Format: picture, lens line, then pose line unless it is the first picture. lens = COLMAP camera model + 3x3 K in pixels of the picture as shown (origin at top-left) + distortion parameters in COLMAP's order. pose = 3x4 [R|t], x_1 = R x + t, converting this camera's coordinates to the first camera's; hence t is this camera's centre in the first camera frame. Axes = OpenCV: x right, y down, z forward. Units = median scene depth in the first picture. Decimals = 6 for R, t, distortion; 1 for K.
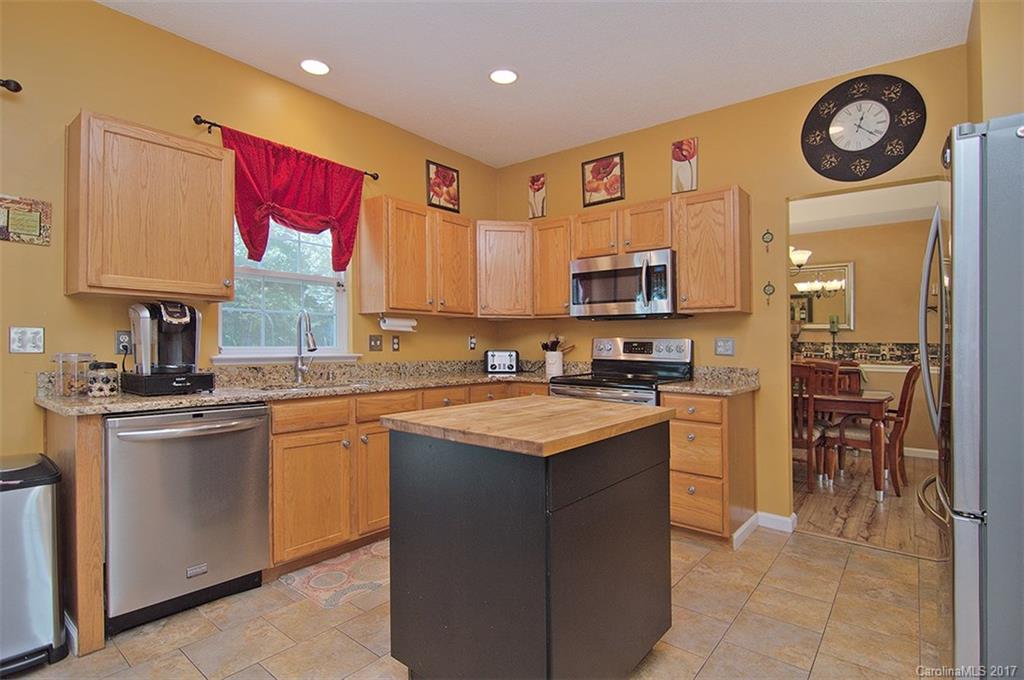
lens RADIAL K [[500.4, 0, 503.0], [0, 500.4, 341.2], [0, 0, 1]] dist [-0.009635, -0.006267]
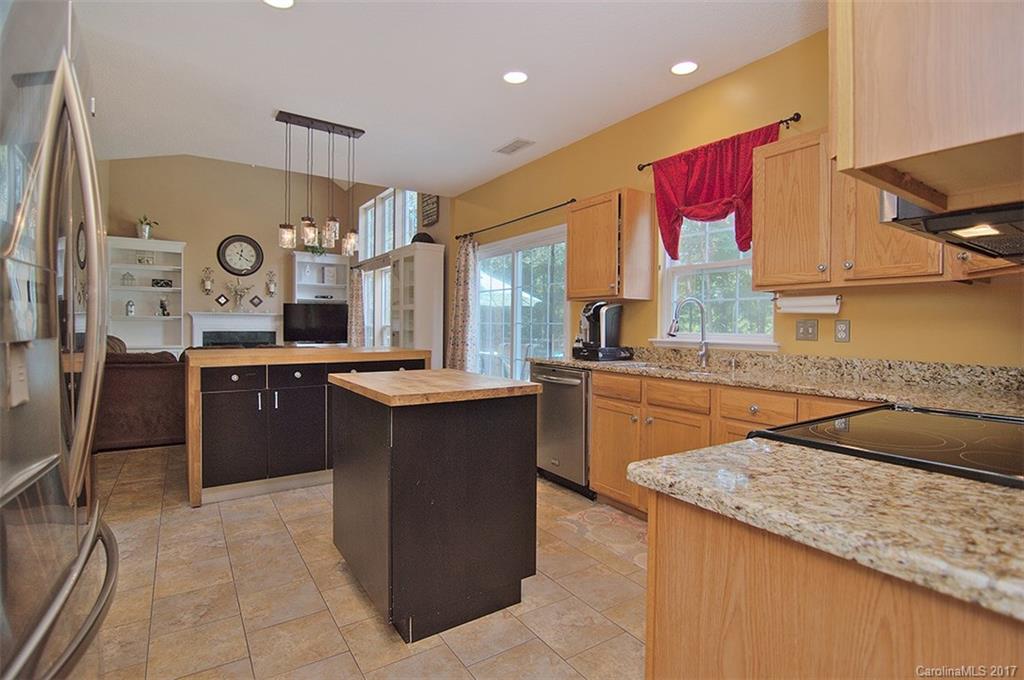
lens RADIAL K [[500.4, 0, 508.0], [0, 500.4, 339.0], [0, 0, 1]] dist [-0.009635, -0.006267]
pose [[-0.293951, 0.016824, -0.955672, 0.673779], [-0.006749, 0.999784, 0.019676, 0.006011], [0.955797, 0.012233, -0.293774, 0.858188]]
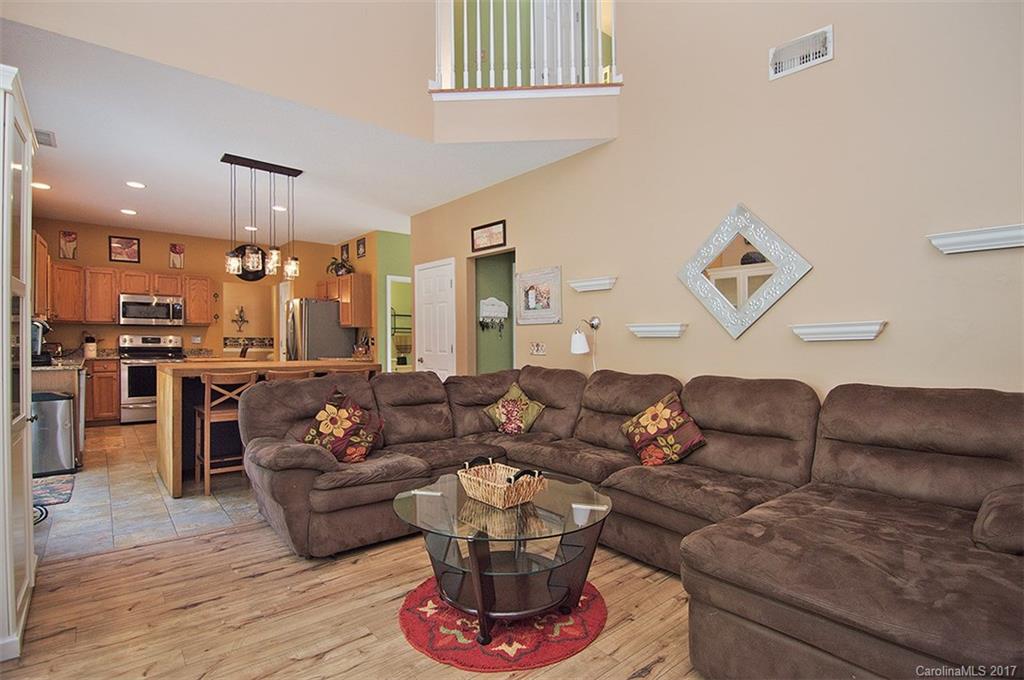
lens RADIAL K [[500.4, 0, 508.3], [0, 500.4, 340.5], [0, 0, 1]] dist [-0.009635, -0.006267]
pose [[0.185008, -0.006642, 0.982715, -1.615588], [-0.011931, 0.999888, 0.009004, -0.024619], [-0.982665, -0.013390, 0.184908, -0.881698]]
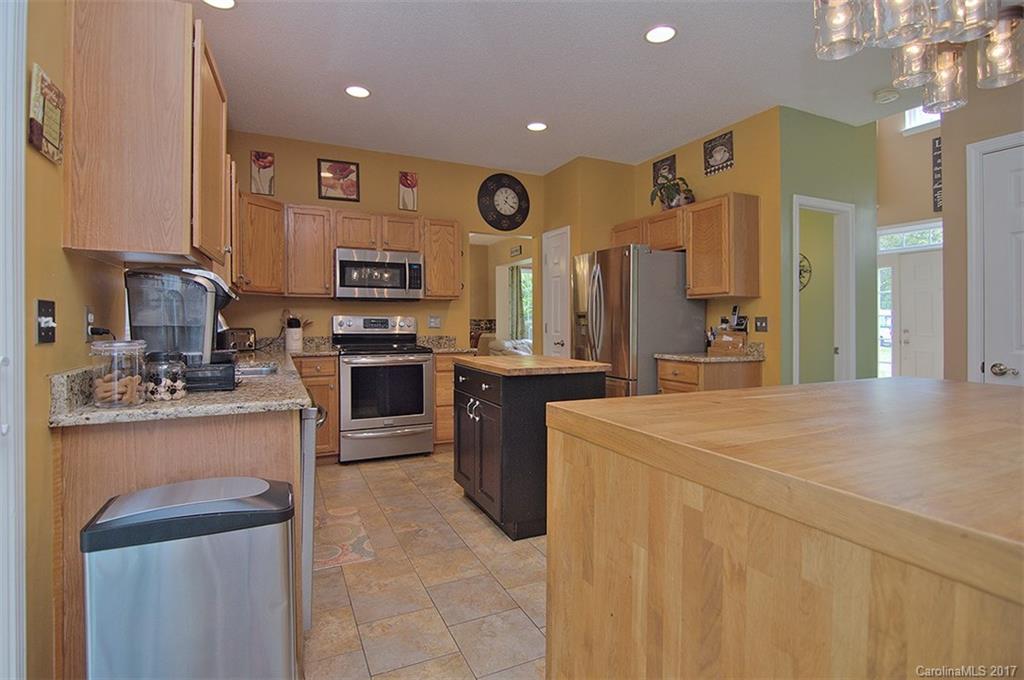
lens RADIAL K [[500.4, 0, 512.9], [0, 500.4, 322.2], [0, 0, 1]] dist [-0.009635, -0.006267]
pose [[0.424390, -0.007857, 0.905446, -0.829604], [-0.003407, 0.999941, 0.010274, -0.005586], [-0.905473, -0.007445, 0.424338, 0.164119]]
